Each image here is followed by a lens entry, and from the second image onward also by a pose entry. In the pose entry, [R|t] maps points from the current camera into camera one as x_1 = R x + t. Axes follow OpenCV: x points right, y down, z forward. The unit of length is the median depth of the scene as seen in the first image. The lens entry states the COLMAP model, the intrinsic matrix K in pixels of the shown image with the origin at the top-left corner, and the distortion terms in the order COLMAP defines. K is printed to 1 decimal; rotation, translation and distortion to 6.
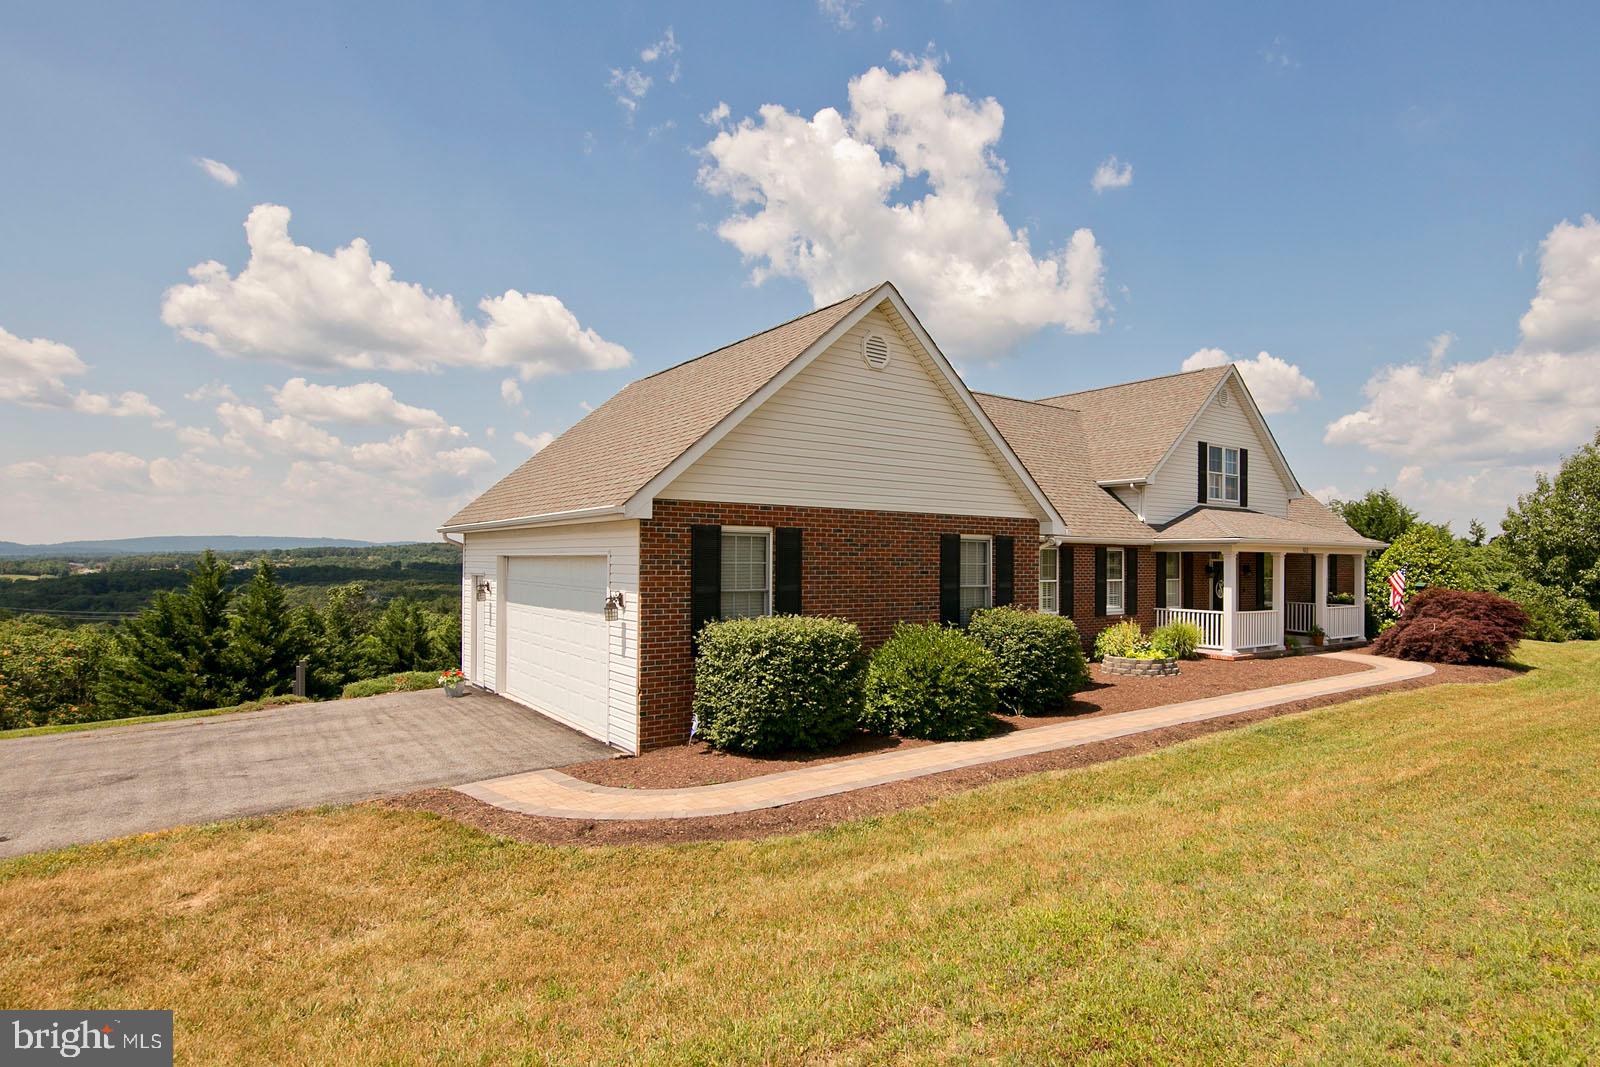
lens RADIAL K [[756.7, 0, 801.5], [0, 756.7, 594.7], [0, 0, 1]] dist [0.017723, -0.012760]
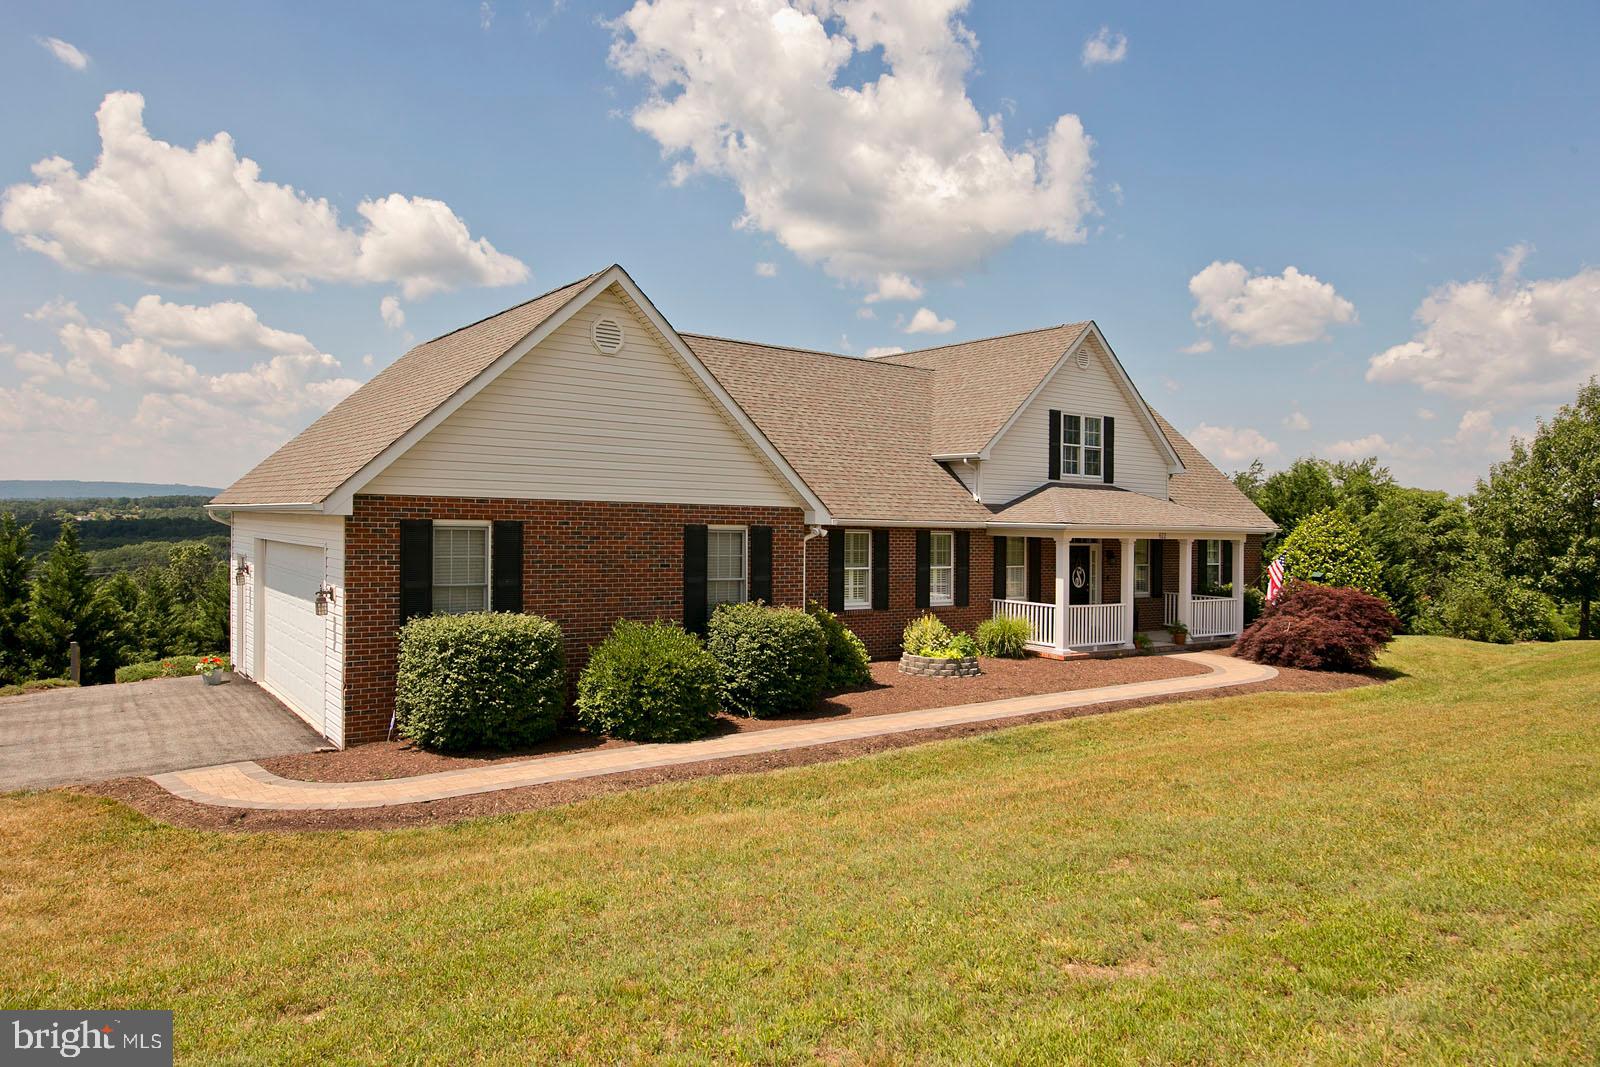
lens RADIAL K [[1025.9, 0, 800.0], [0, 1025.9, 533.5], [0, 0, 1]] dist [0.004216, 0.001867]
pose [[0.997775, 0.010459, -0.065845, 0.247569], [-0.010923, 0.999918, -0.006699, -0.037329], [0.065770, 0.007403, 0.997807, -0.165198]]
